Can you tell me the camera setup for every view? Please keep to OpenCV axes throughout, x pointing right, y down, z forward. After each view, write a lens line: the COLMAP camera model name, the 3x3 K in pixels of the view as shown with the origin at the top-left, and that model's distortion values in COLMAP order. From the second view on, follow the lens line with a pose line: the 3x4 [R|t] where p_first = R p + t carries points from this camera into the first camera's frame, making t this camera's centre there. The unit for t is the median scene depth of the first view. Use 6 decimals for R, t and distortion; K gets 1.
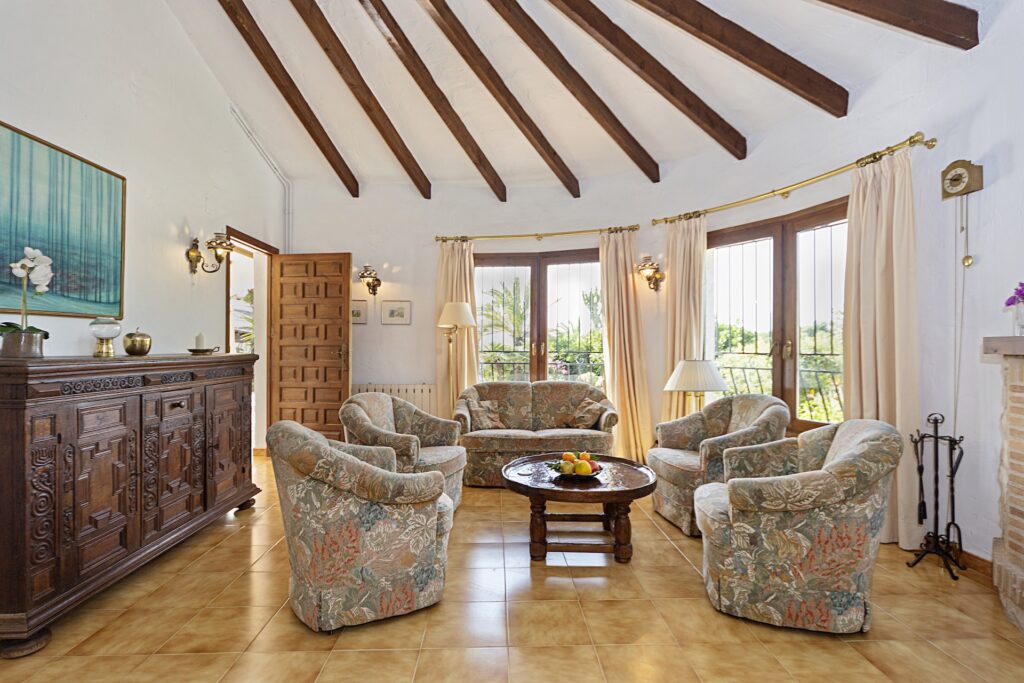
lens RADIAL K [[494.4, 0, 512.0], [0, 494.4, 341.5], [0, 0, 1]] dist [0.000254, 0.000067]
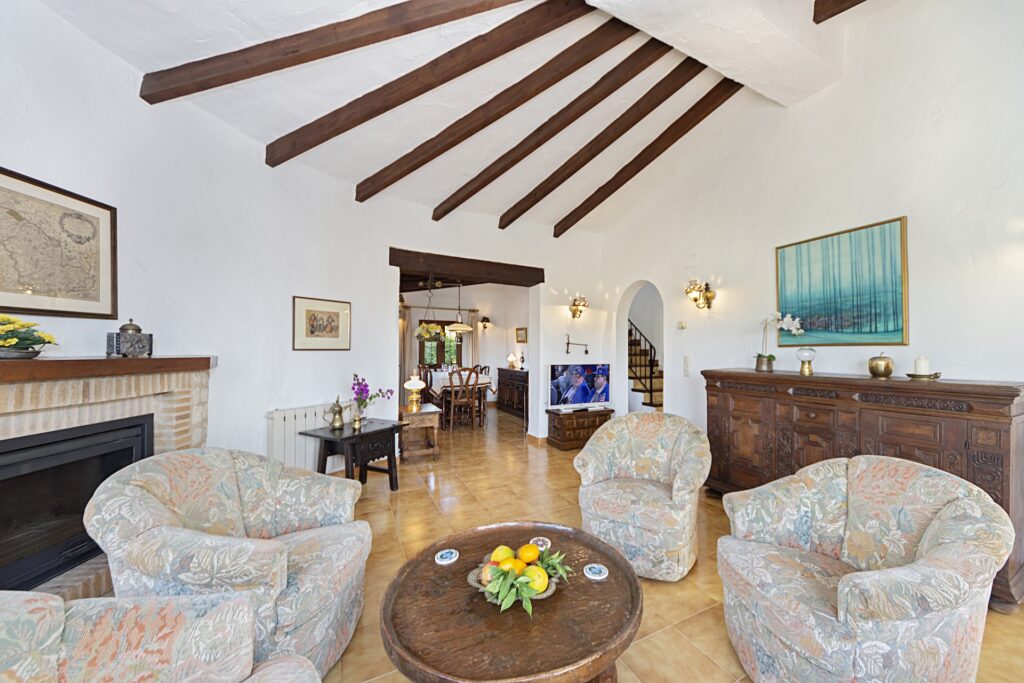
lens RADIAL K [[354.1, 0, 512.0], [0, 354.1, 341.5], [0, 0, 1]] dist [0.000071, 0.000004]
pose [[-0.926170, -0.015925, -0.376771, 0.356270], [-0.002037, 0.999305, -0.037231, -0.021859], [0.377102, -0.033715, -0.925558, 1.515972]]
